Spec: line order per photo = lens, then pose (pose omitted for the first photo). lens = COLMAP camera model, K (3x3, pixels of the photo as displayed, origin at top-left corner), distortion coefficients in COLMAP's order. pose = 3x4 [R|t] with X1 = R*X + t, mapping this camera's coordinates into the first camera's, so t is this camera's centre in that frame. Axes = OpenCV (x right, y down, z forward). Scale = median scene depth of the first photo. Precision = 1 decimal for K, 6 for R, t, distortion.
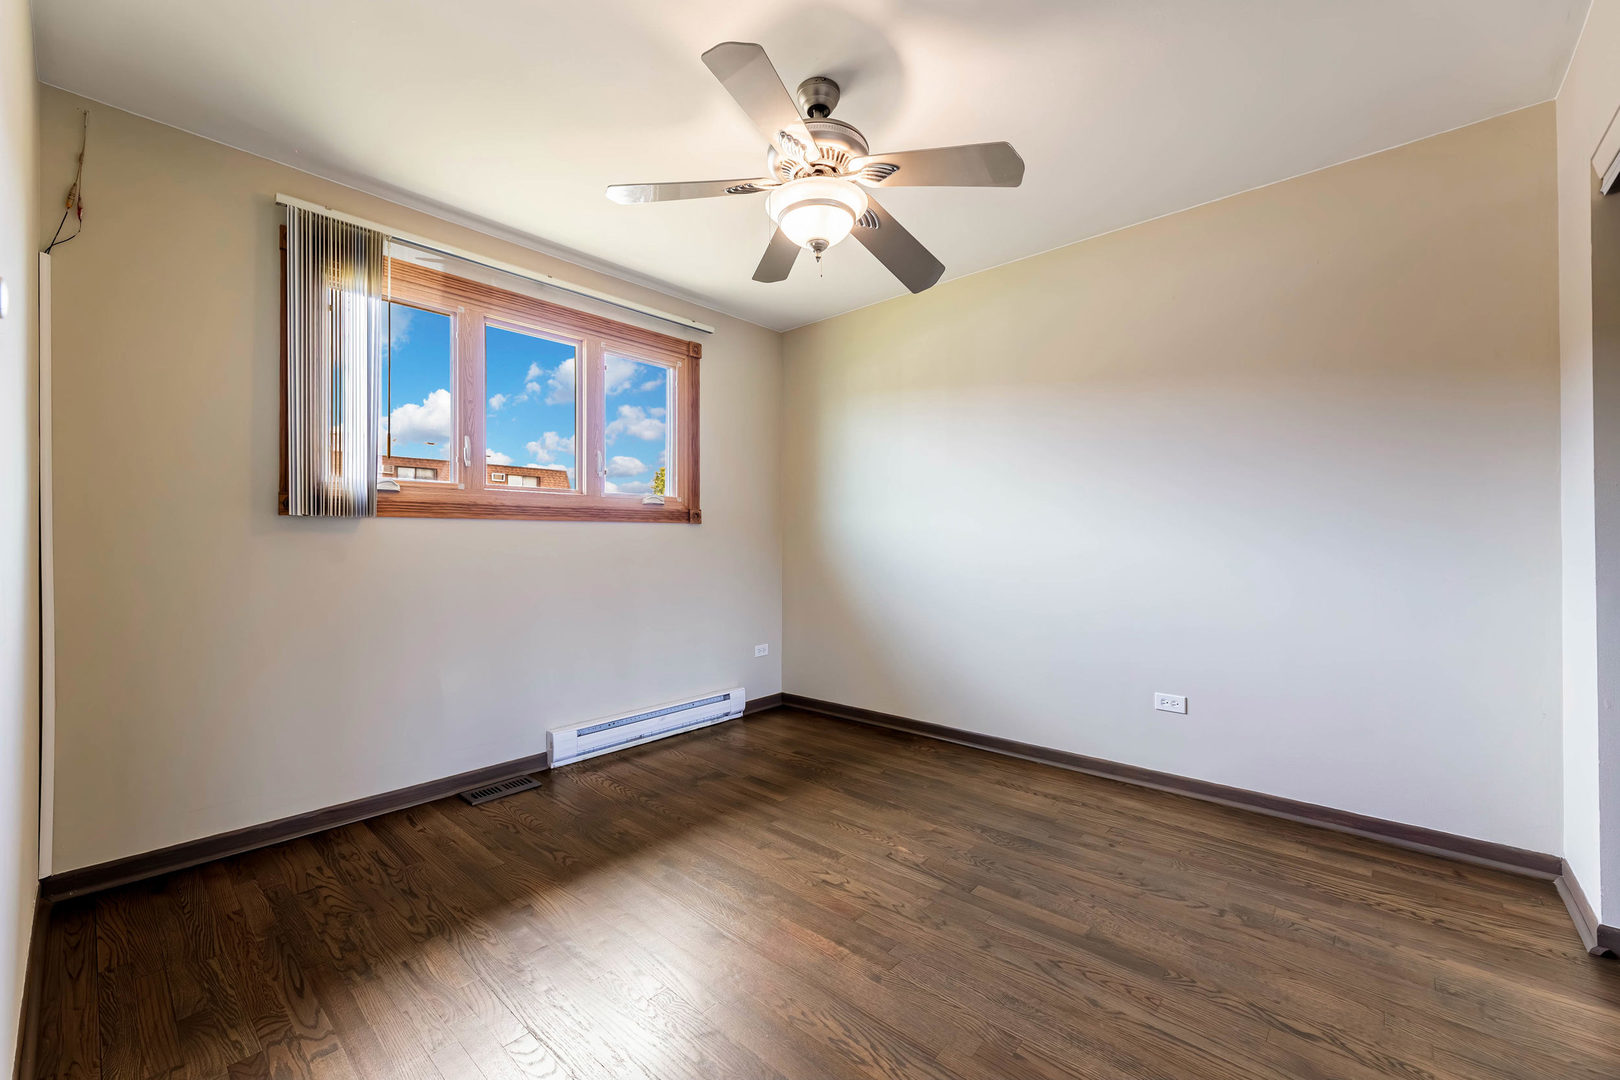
lens RADIAL K [[645.7, 0, 810.0], [0, 645.7, 540.0], [0, 0, 1]] dist [0.000184, 0.000013]
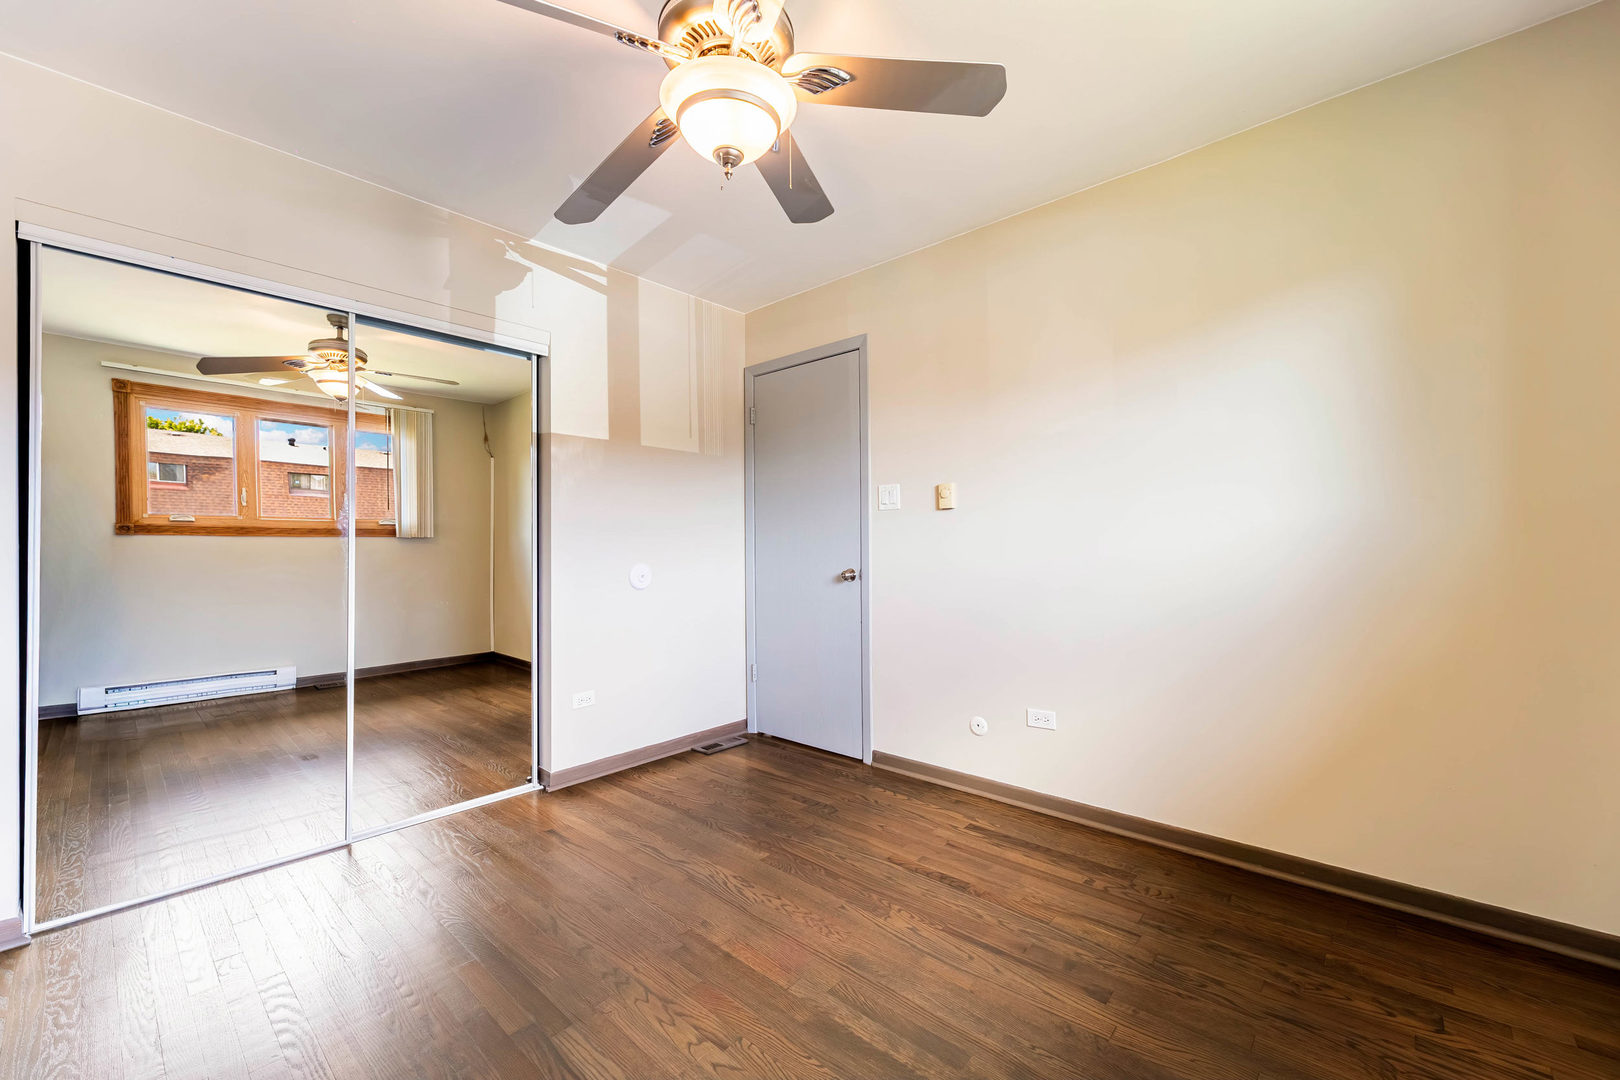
lens RADIAL K [[645.7, 0, 810.0], [0, 645.7, 540.0], [0, 0, 1]] dist [0.000184, 0.000013]
pose [[-0.999916, 0.011168, 0.006521, -0.087082], [0.011094, 0.999876, -0.011185, 0.001837], [-0.006645, -0.011111, -0.999916, 1.846926]]
